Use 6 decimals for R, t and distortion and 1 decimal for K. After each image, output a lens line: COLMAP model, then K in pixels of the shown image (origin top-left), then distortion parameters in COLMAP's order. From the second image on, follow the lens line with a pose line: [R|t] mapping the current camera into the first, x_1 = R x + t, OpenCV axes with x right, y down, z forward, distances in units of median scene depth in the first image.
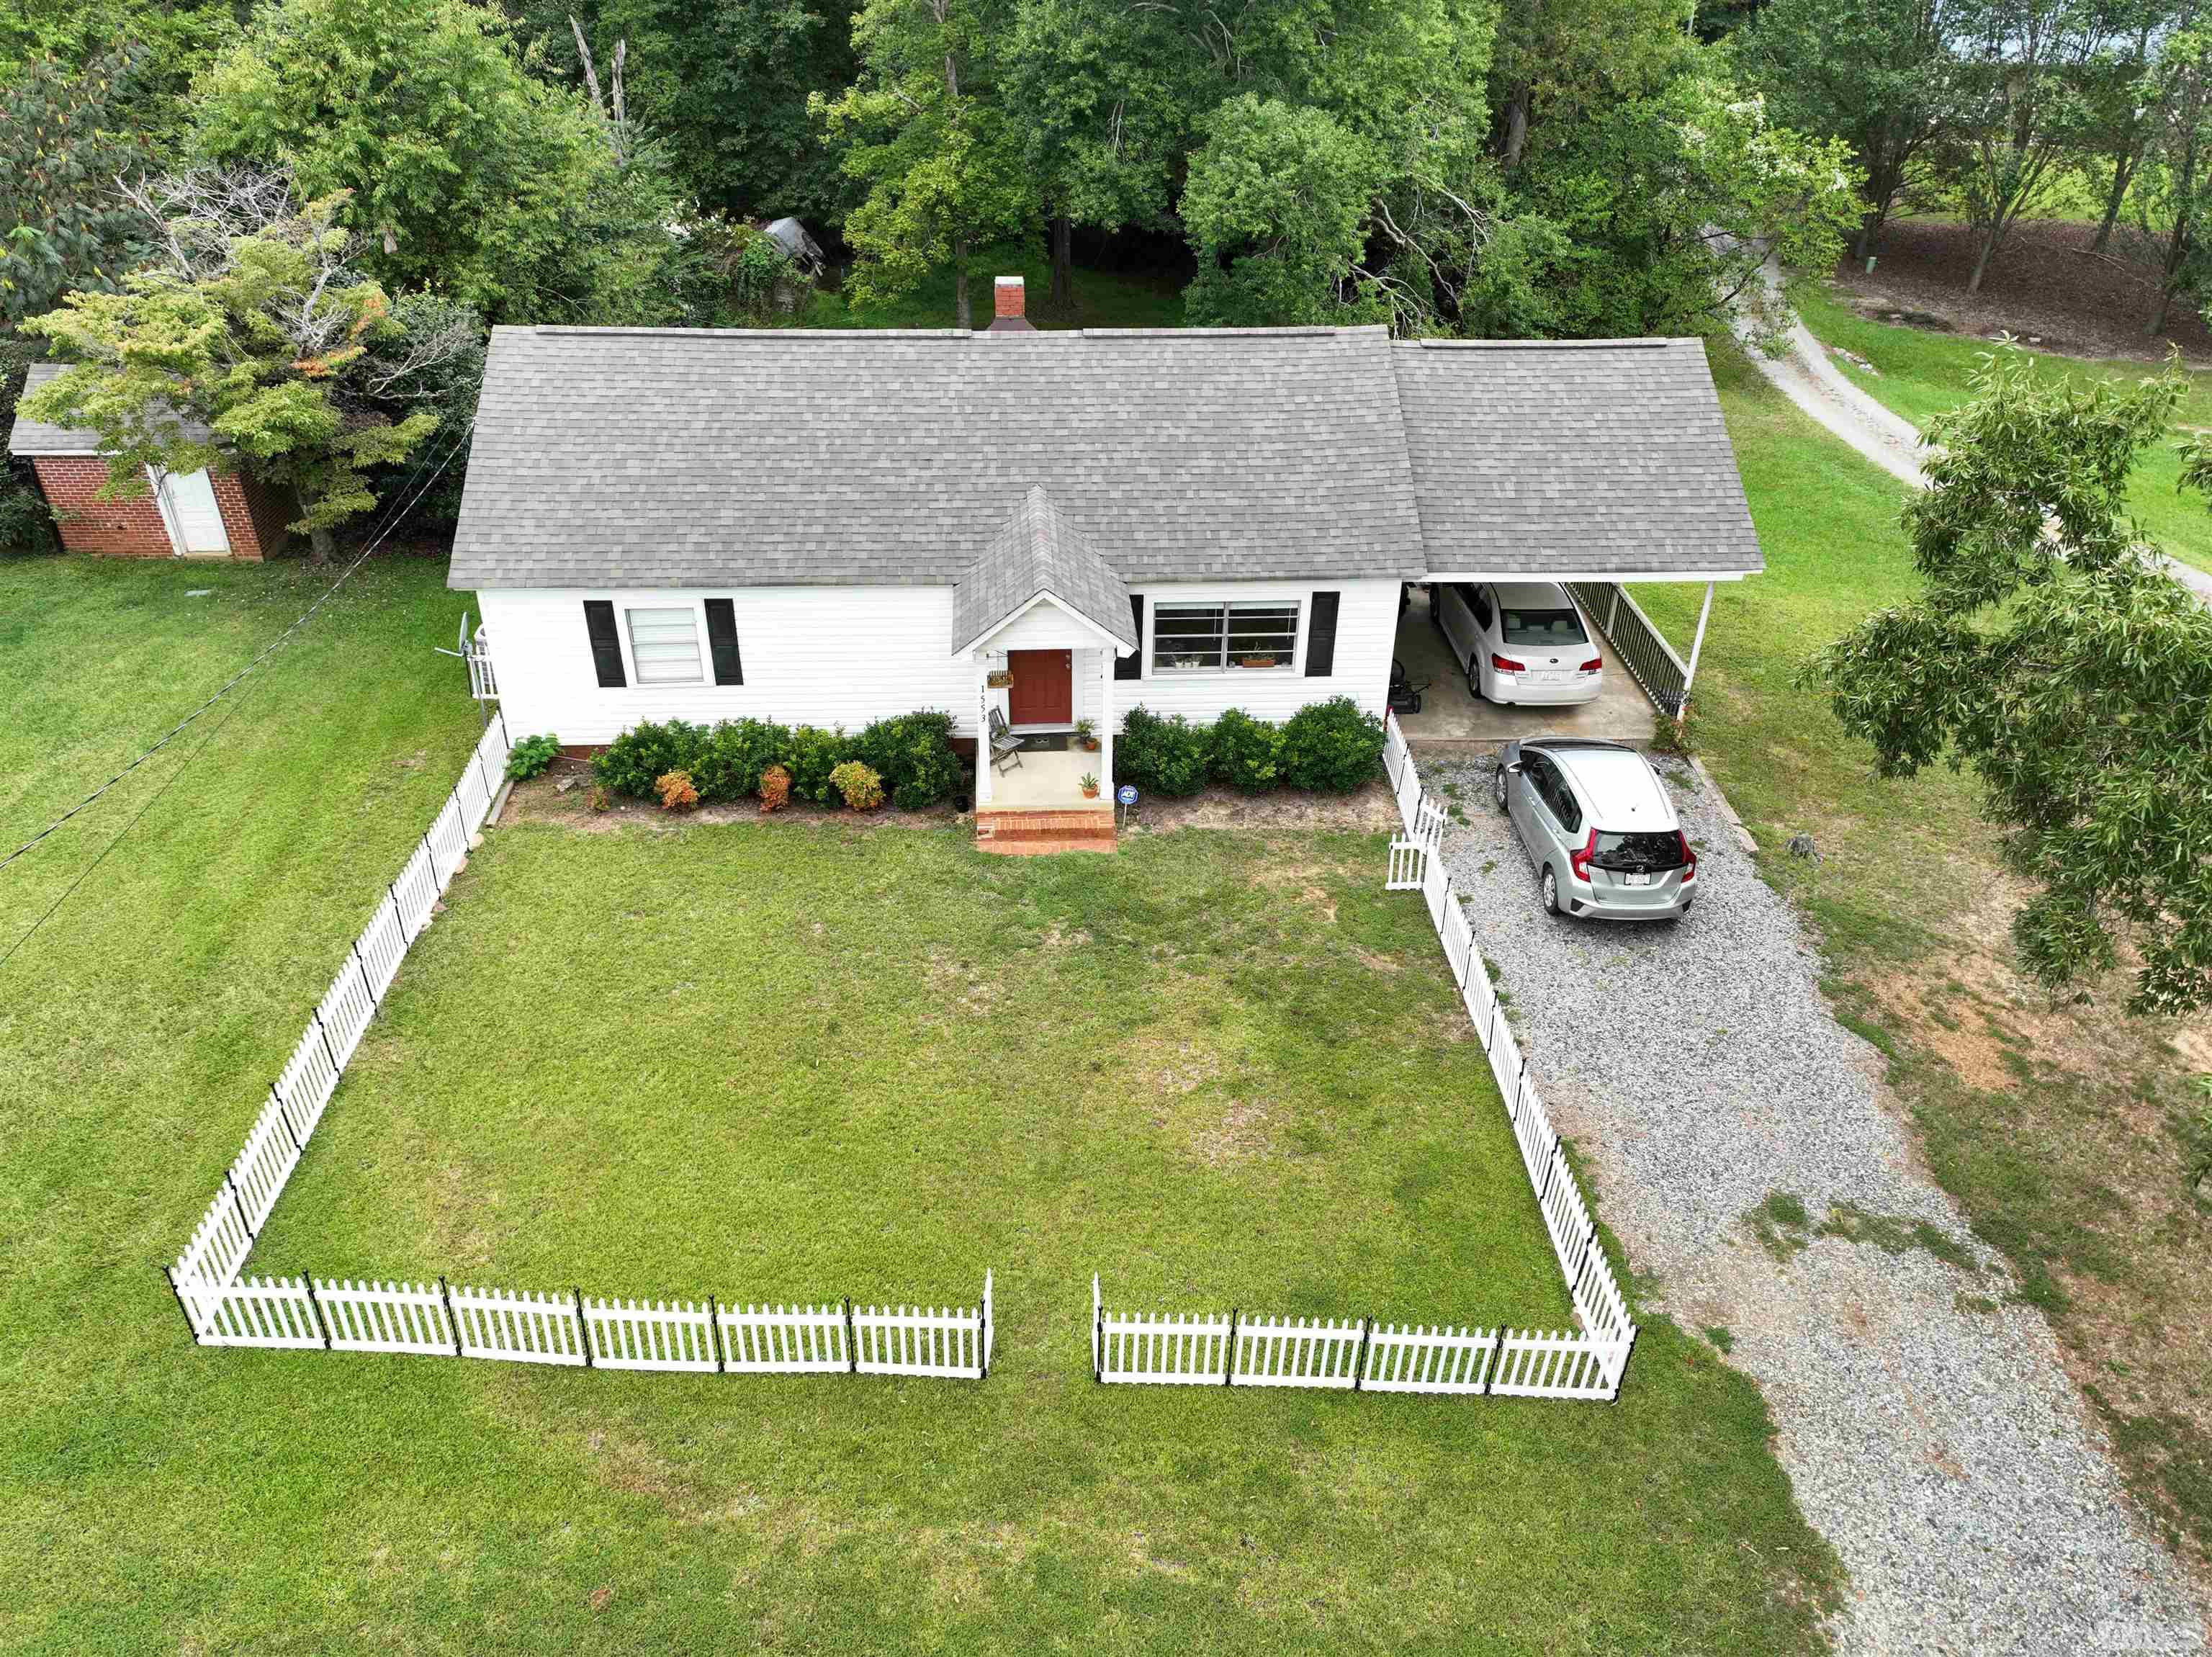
lens RADIAL K [[1556.2, 0, 1106.0], [0, 1556.2, 828.5], [0, 0, 1]] dist [-0.004836, 0.023427]
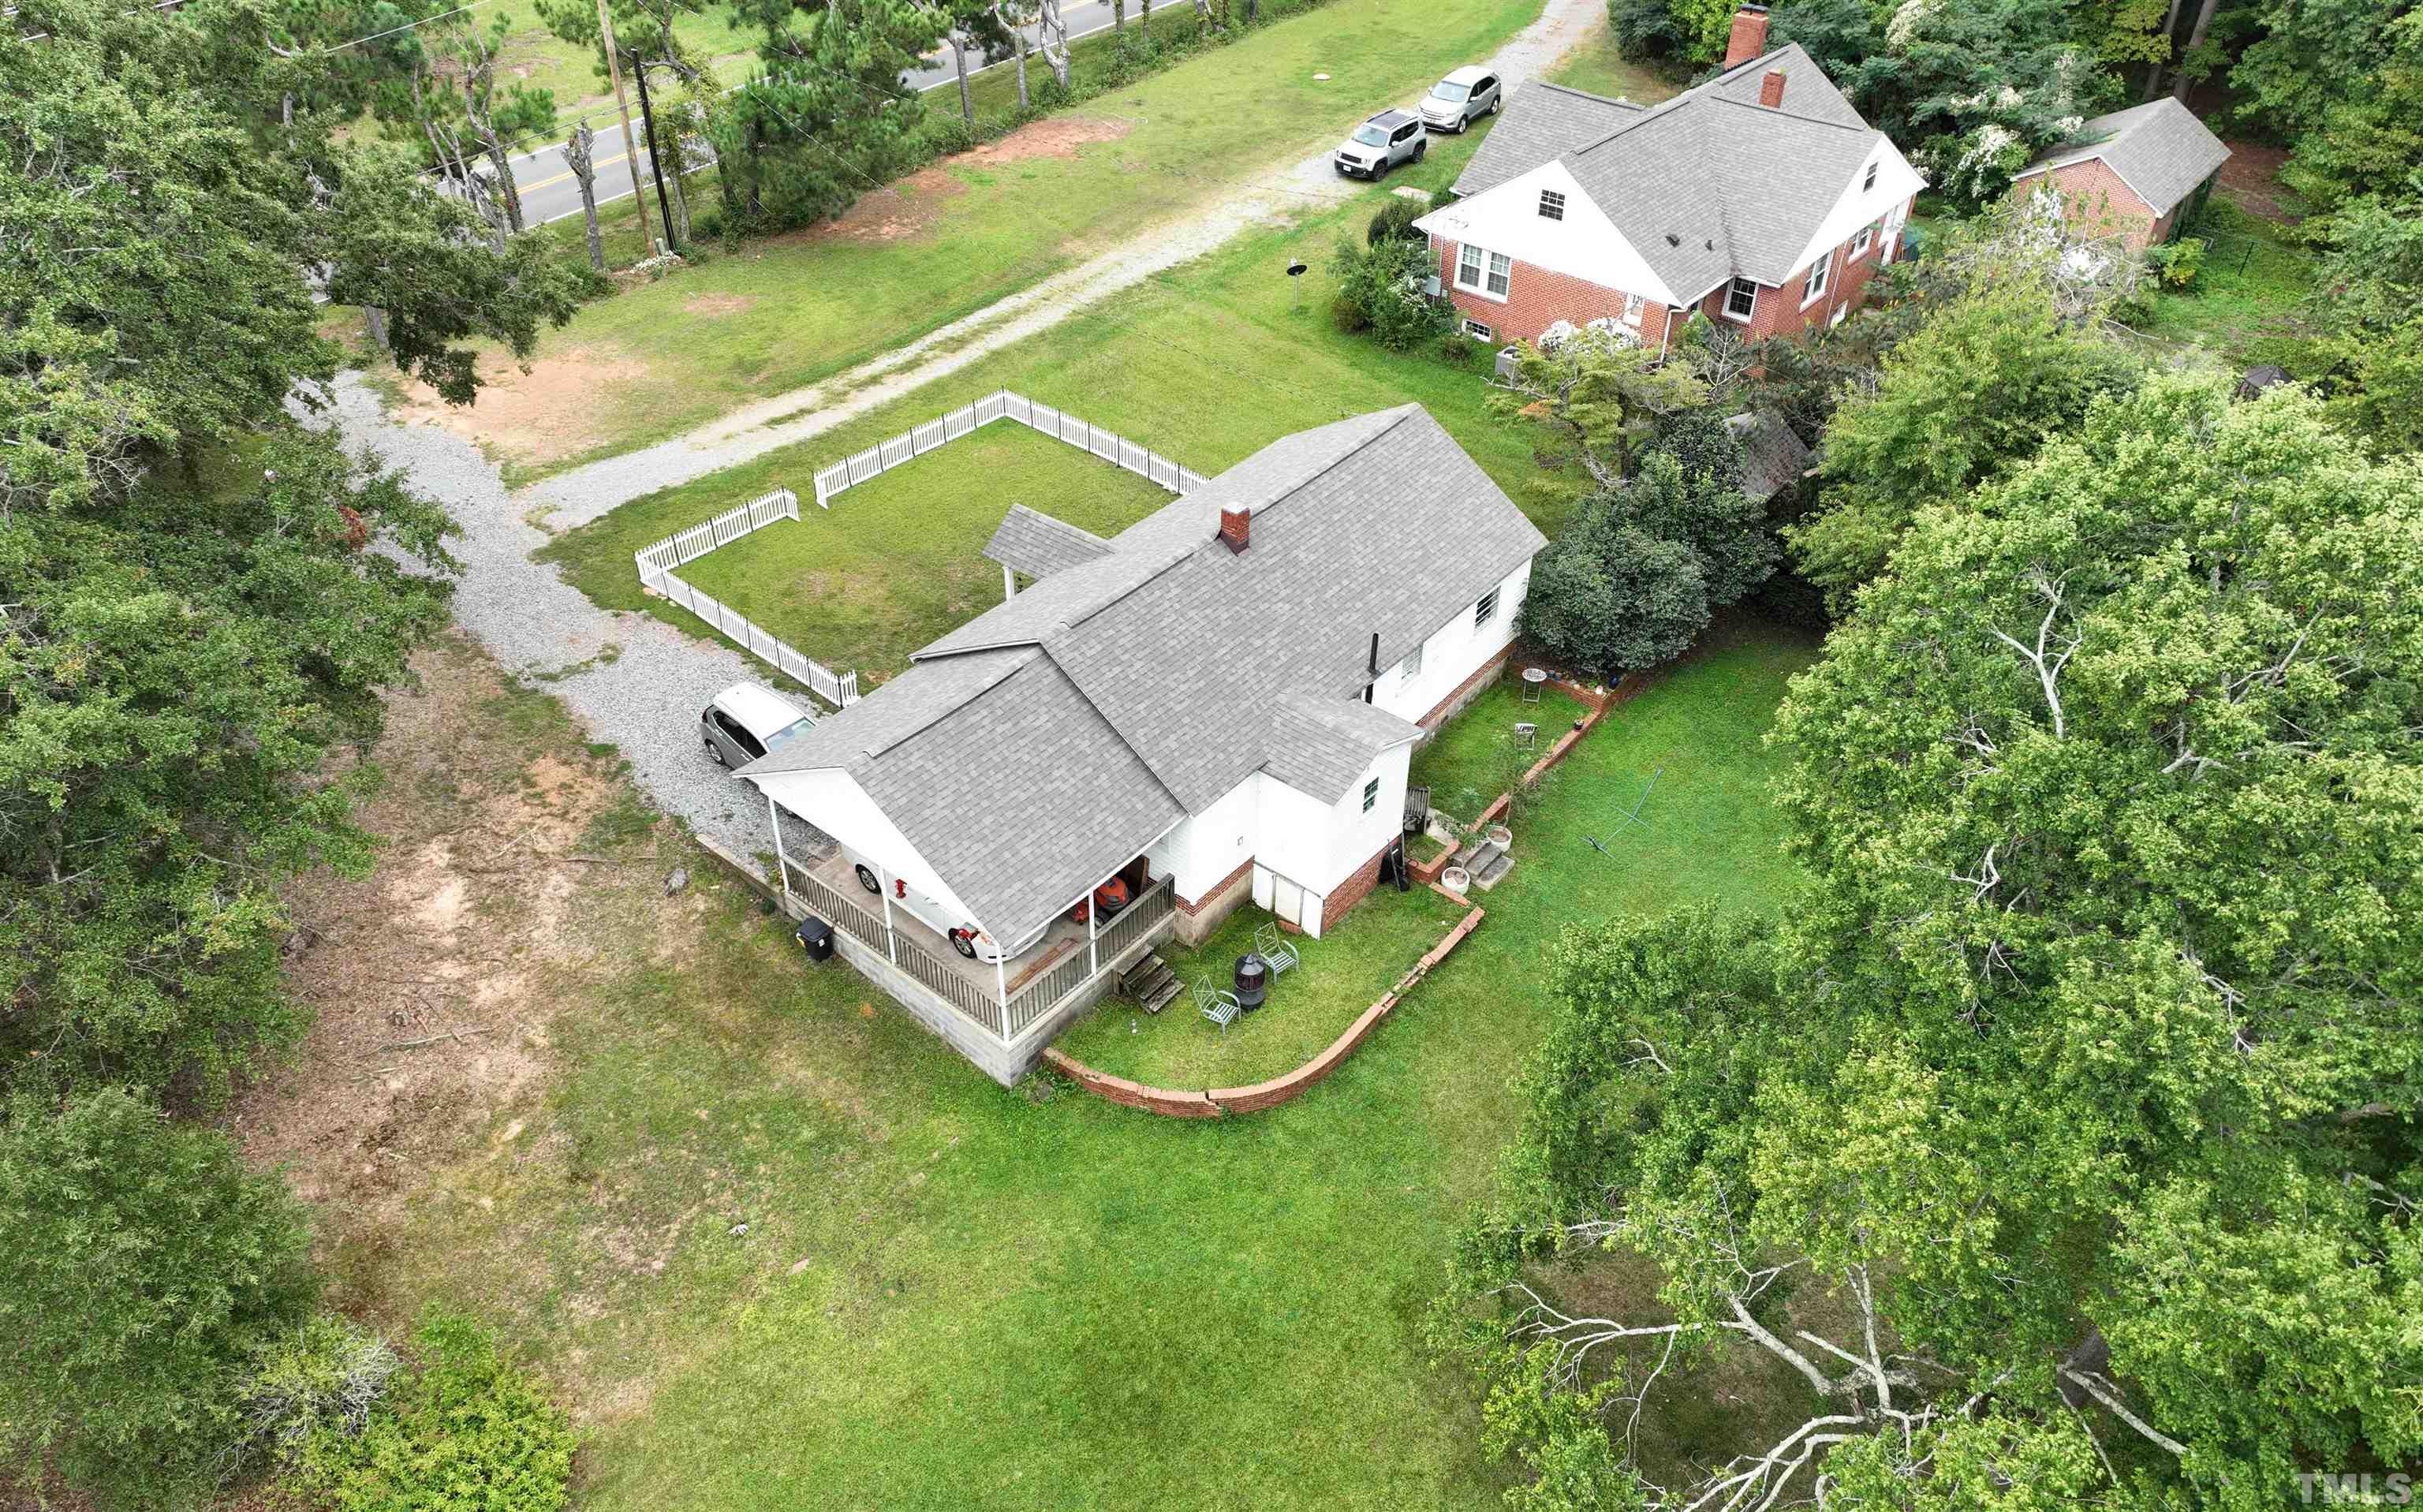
lens RADIAL K [[1705.8, 0, 1208.2], [0, 1705.8, 759.7], [0, 0, 1]] dist [0.007696, -0.004697]
pose [[-0.681600, 0.435815, -0.587781, 1.057180], [-0.415938, 0.430121, 0.801244, -1.624566], [0.602011, 0.790609, -0.111899, 1.464821]]
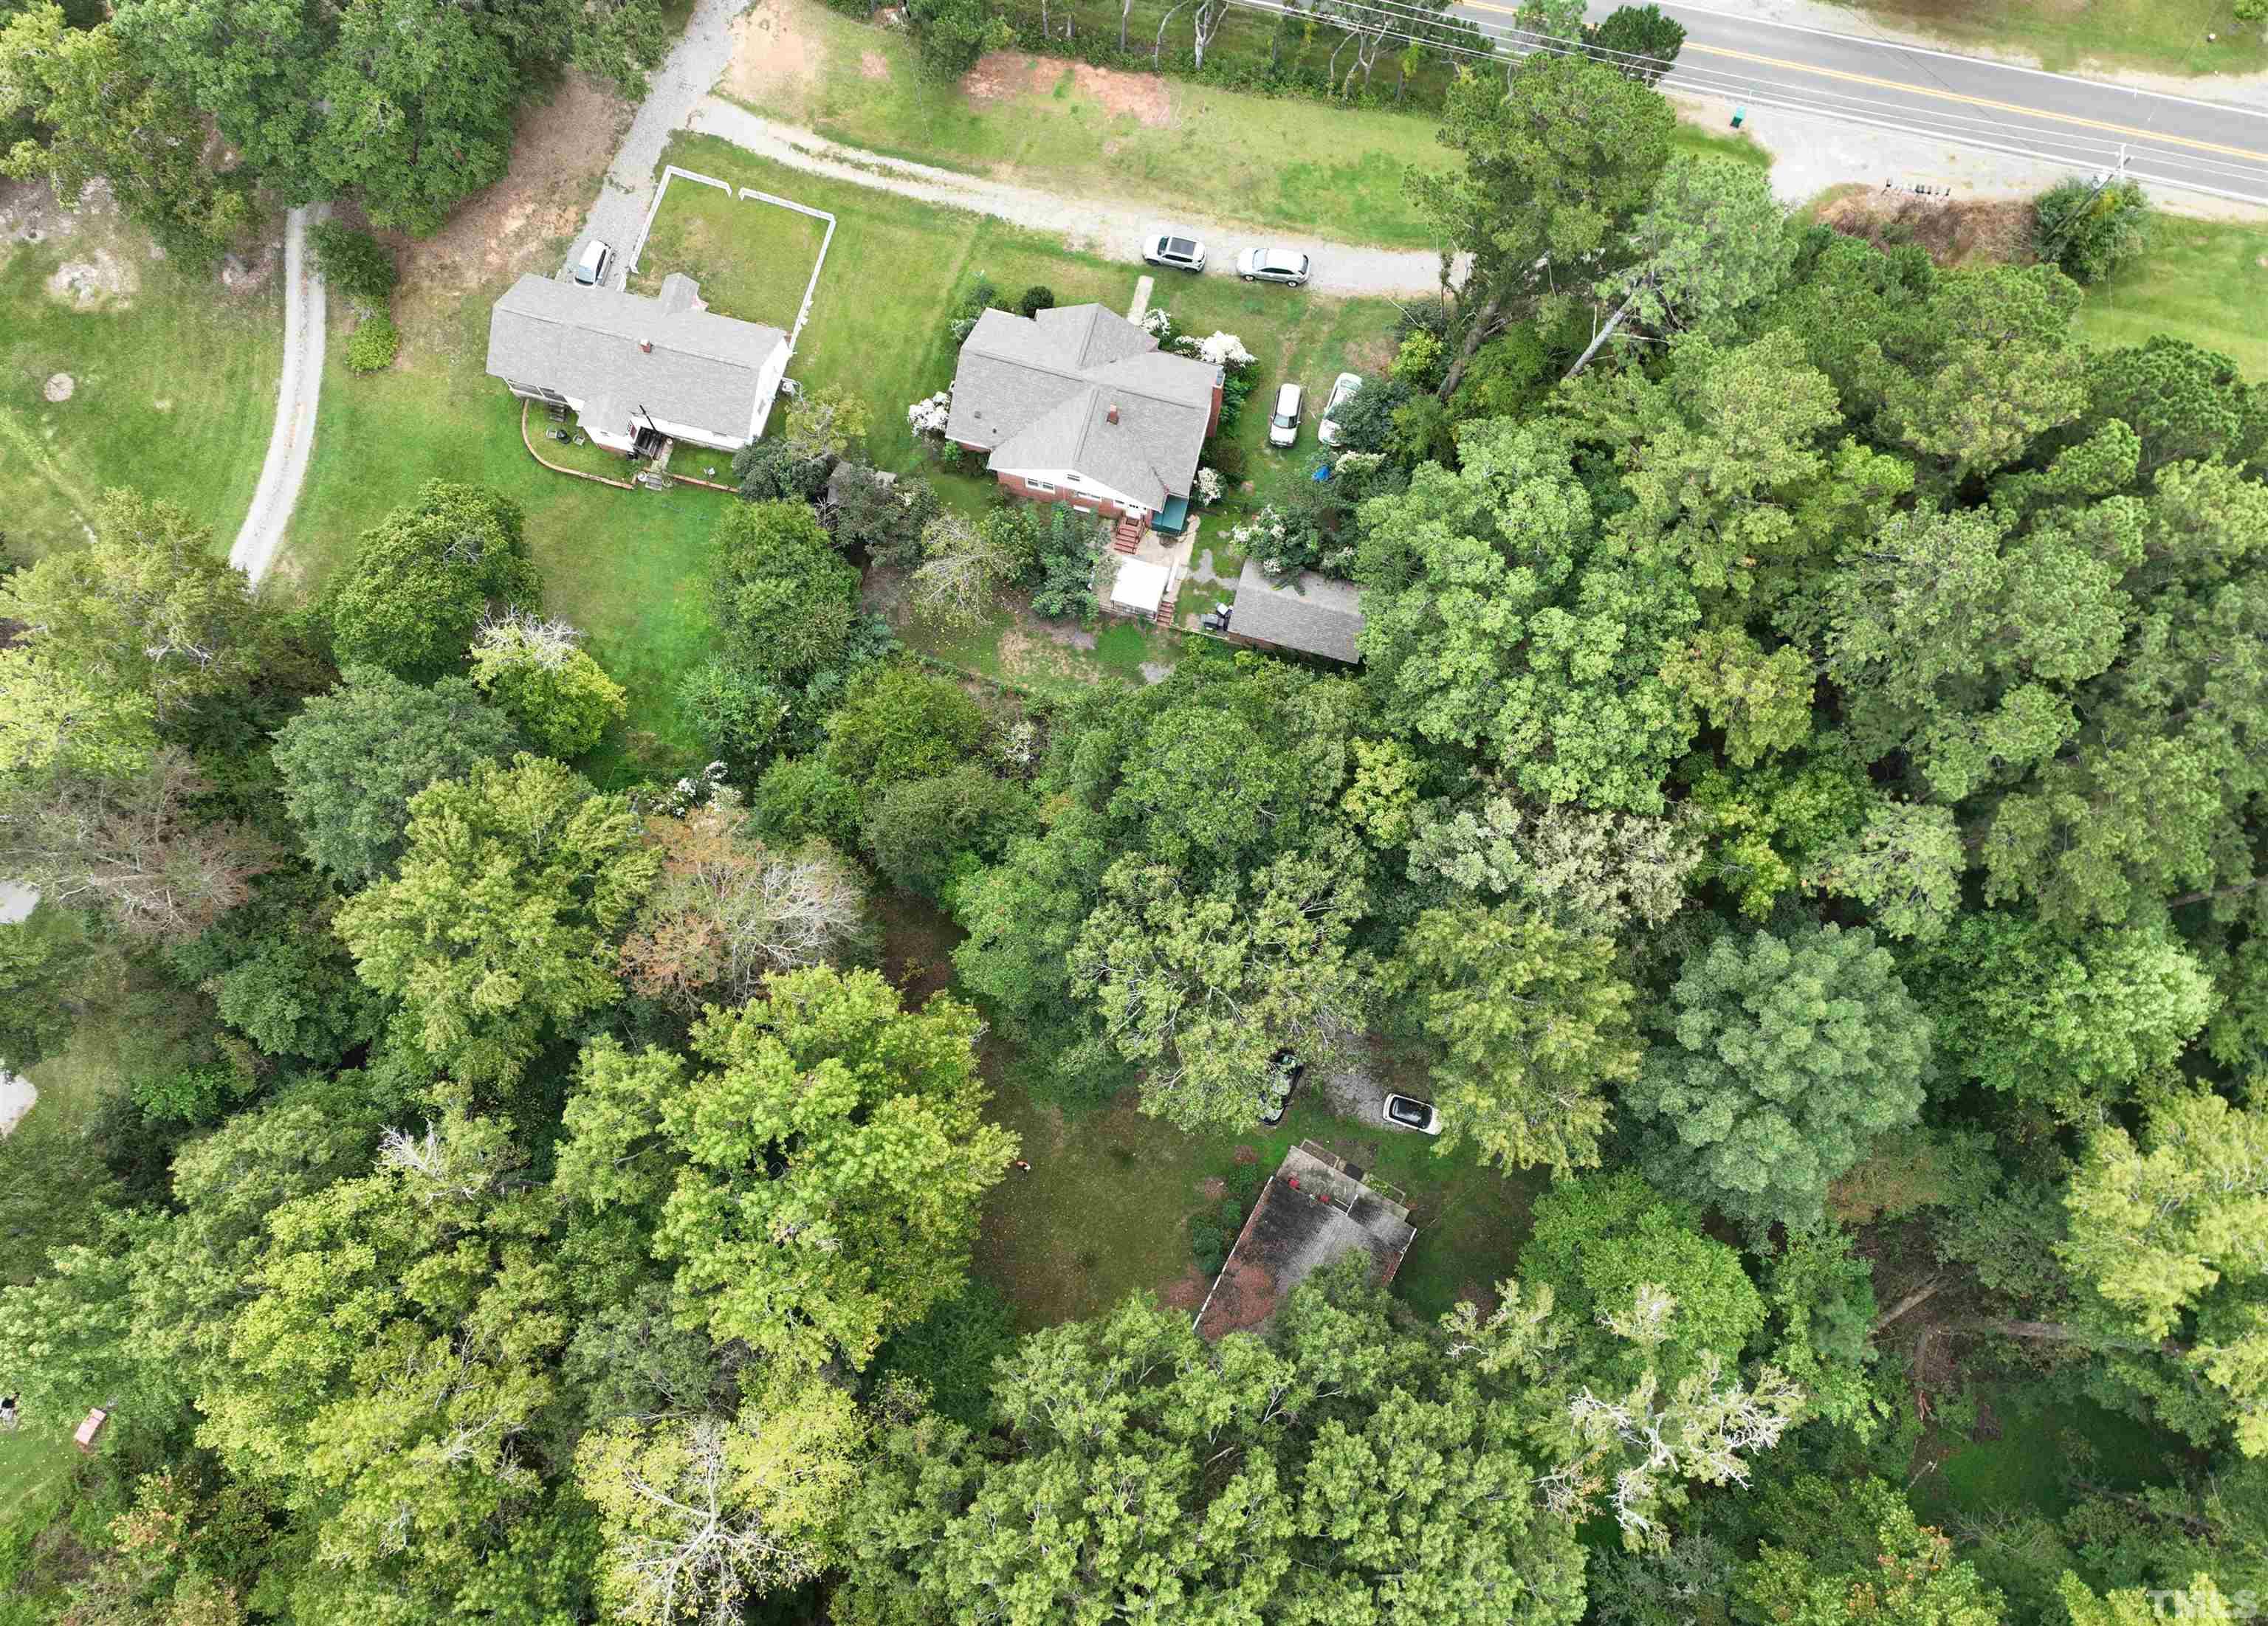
lens RADIAL K [[1593.4, 0, 1119.1], [0, 1593.4, 764.9], [0, 0, 1]] dist [0.021300, -0.003071]
pose [[-0.949651, -0.306463, 0.065136, -2.126940], [0.160640, -0.297777, 0.941023, -5.060541], [-0.268992, 0.904107, 0.332014, 0.262188]]
